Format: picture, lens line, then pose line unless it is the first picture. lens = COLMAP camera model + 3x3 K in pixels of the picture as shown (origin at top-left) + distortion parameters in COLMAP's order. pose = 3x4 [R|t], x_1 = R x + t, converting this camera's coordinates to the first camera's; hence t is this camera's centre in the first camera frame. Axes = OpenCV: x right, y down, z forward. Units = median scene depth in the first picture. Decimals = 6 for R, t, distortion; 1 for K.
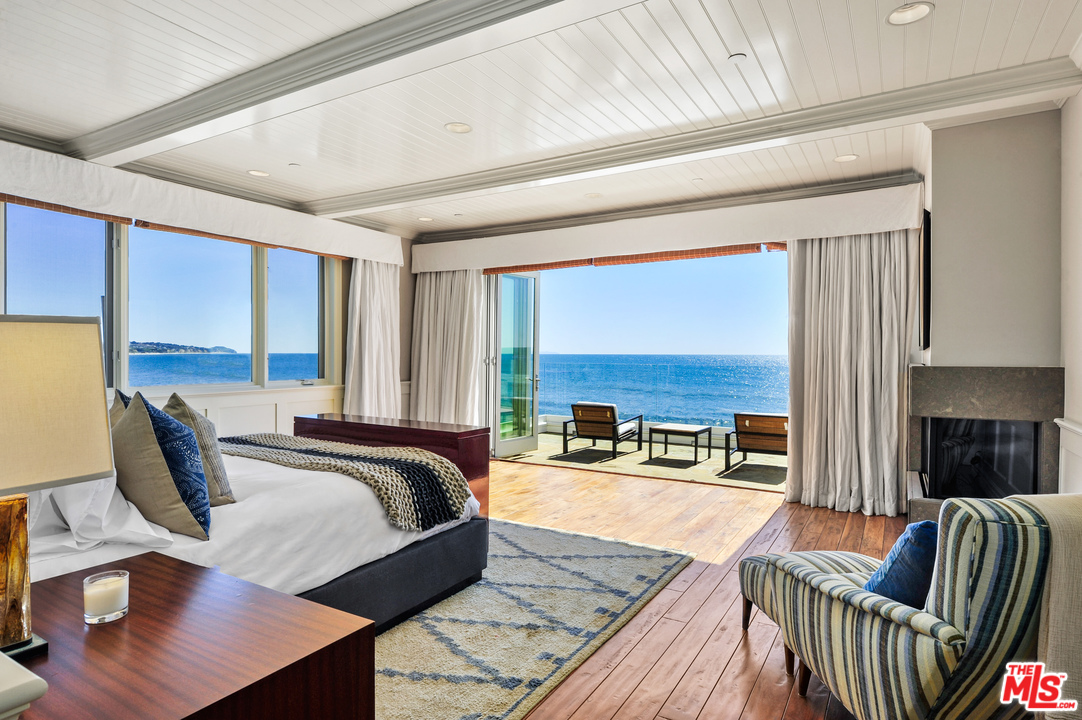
lens RADIAL K [[602.1, 0, 543.3], [0, 602.1, 356.9], [0, 0, 1]] dist [0.000304, 0.000021]
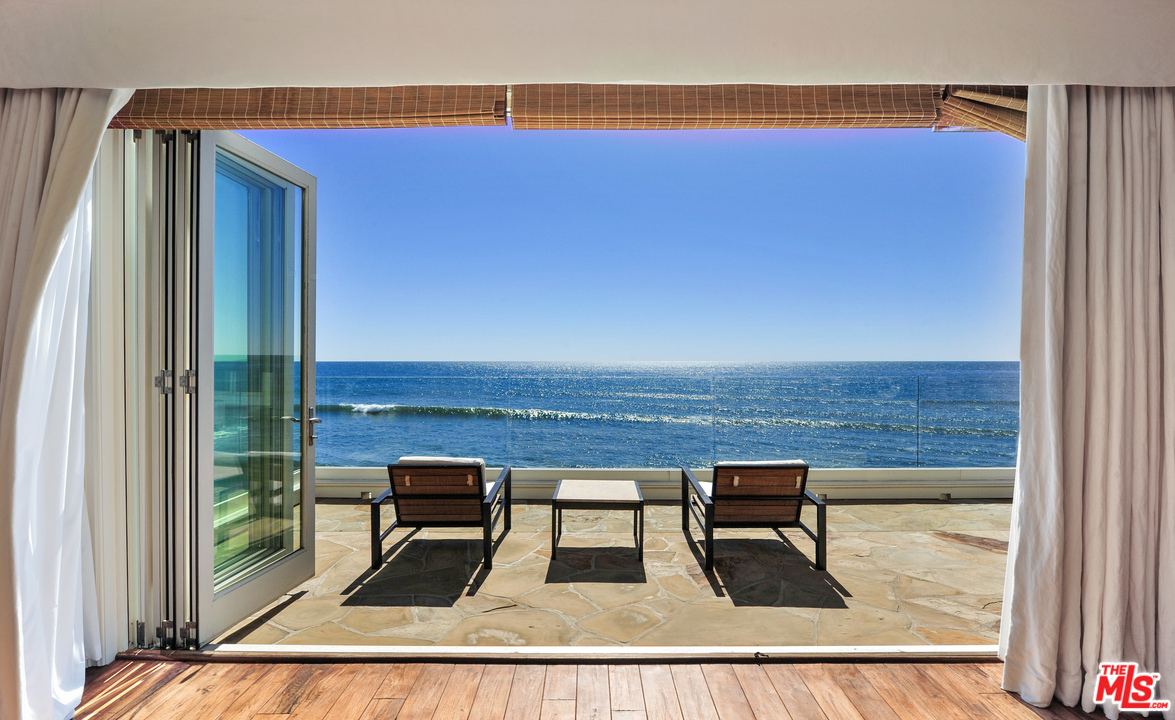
lens RADIAL K [[539.4, 0, 591.5], [0, 539.4, 364.8], [0, 0, 1]] dist [-0.012547, 0.000086]
pose [[0.856624, -0.005917, 0.515907, -0.038478], [0.007199, 0.999974, -0.000485, -0.001266], [-0.515891, 0.004129, 0.856644, 0.557860]]
